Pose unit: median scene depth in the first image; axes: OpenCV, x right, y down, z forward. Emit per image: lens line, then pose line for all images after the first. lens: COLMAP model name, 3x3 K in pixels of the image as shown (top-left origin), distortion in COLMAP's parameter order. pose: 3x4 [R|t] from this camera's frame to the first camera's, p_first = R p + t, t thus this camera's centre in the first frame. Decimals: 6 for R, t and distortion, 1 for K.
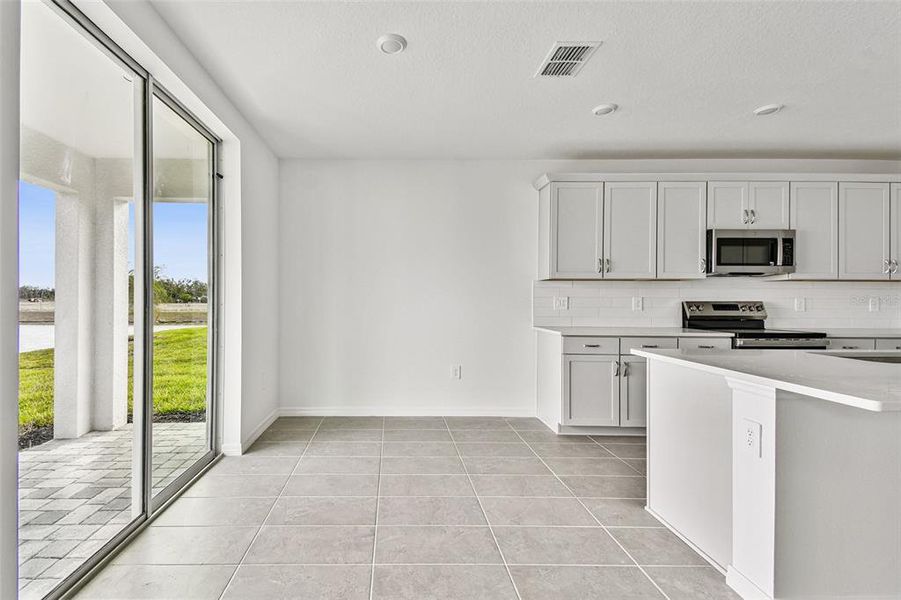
lens RADIAL K [[406.8, 0, 395.7], [0, 406.8, 303.4], [0, 0, 1]] dist [0.013106, -0.005440]
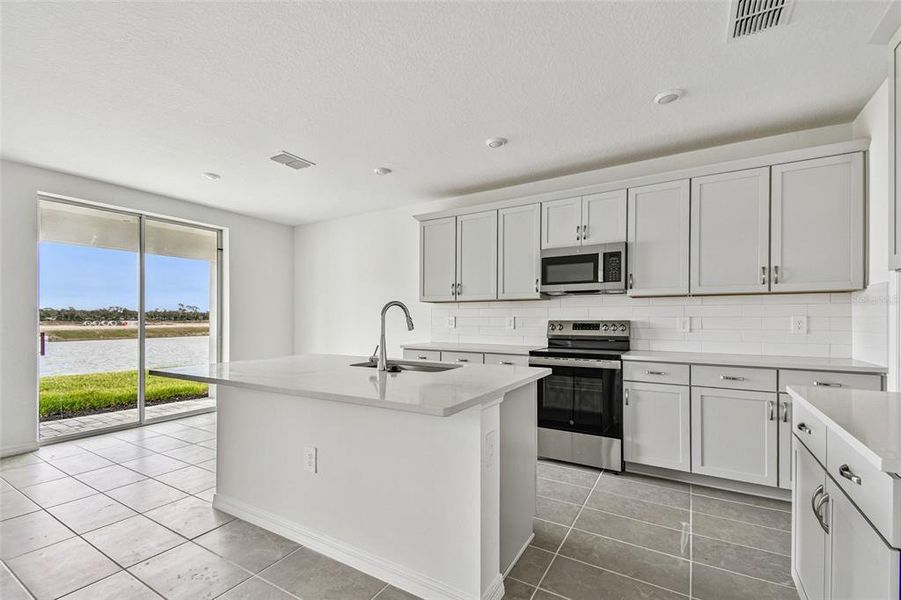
lens RADIAL K [[409.7, 0, 444.8], [0, 409.7, 320.7], [0, 0, 1]] dist [0.037217, -0.000358]
pose [[0.843988, -0.002552, -0.536356, 1.047376], [-0.002558, 0.999958, -0.008783, 0.004566], [0.536356, 0.008785, 0.843946, 0.016104]]
